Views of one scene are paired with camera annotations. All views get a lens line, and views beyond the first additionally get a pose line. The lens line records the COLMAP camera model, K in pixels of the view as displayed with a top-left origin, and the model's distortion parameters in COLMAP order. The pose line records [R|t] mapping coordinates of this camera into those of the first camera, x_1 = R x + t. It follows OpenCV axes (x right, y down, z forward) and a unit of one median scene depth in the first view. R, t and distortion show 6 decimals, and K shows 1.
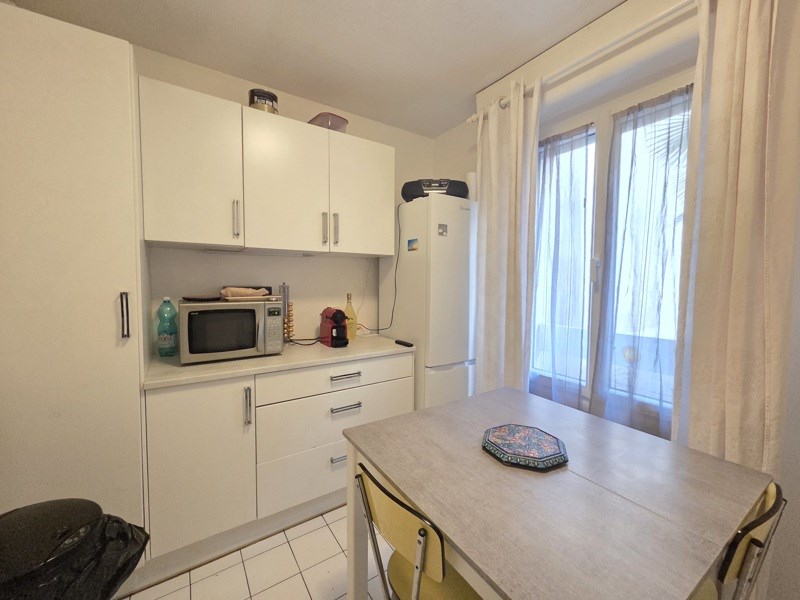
lens RADIAL K [[322.7, 0, 404.5], [0, 322.7, 300.3], [0, 0, 1]] dist [-0.001552, -0.000319]
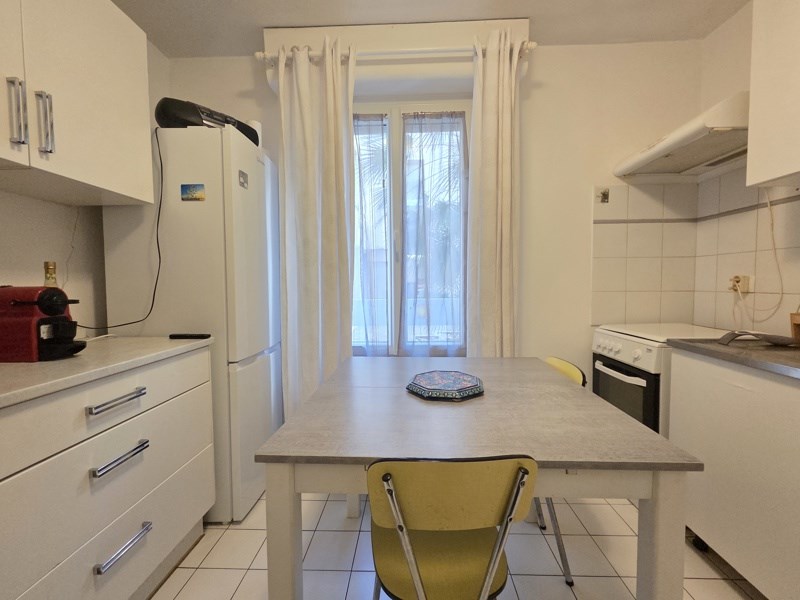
lens RADIAL K [[322.7, 0, 402.7], [0, 322.7, 299.0], [0, 0, 1]] dist [-0.001552, -0.000319]
pose [[0.592257, -0.051129, 0.804125, -0.301527], [0.061812, 0.997927, 0.017925, 0.077545], [-0.803374, 0.039089, 0.594190, 0.263709]]
